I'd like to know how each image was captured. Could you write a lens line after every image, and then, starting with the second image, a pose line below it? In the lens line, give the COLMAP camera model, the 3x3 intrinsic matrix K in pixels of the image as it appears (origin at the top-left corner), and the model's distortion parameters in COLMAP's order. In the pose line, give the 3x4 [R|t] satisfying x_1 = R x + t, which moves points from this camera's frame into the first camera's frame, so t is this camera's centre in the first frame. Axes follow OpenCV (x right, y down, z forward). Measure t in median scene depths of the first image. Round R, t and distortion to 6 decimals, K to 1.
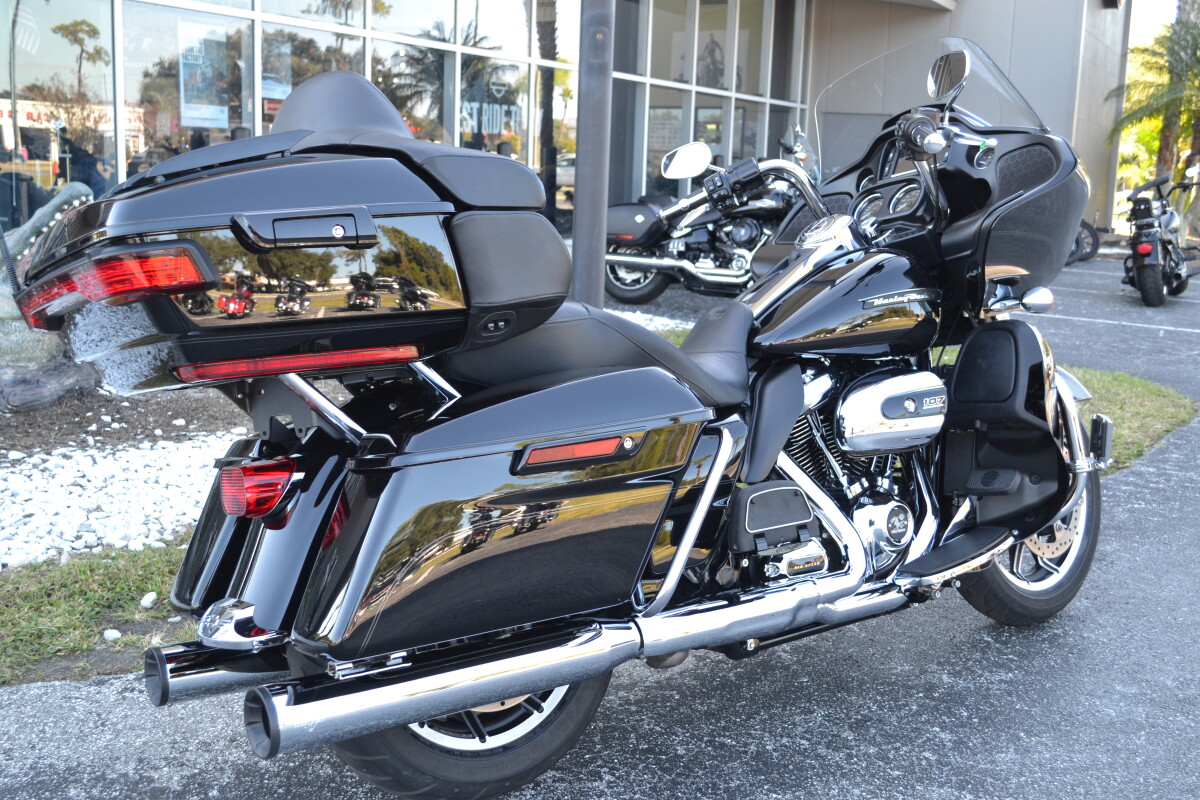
lens RADIAL K [[1255.7, 0, 598.7], [0, 1255.7, 394.4], [0, 0, 1]] dist [-0.101591, 0.000000]
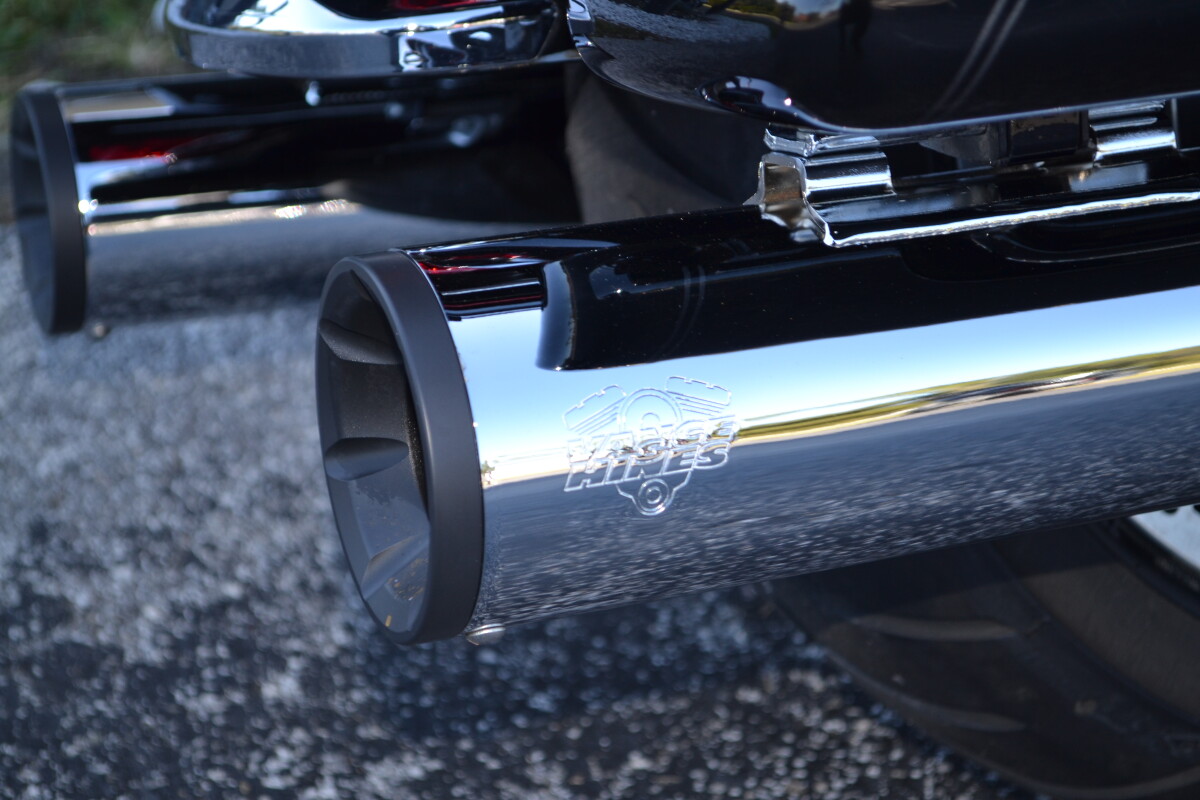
lens RADIAL K [[2841.3, 0, 600.7], [0, 2841.3, 400.4], [0, 0, 1]] dist [0.027843, 0.000000]
pose [[0.964954, 0.081876, -0.249318, -0.108543], [-0.017804, 0.968318, 0.249085, 0.119769], [0.261813, -0.235917, 0.935840, 0.482098]]
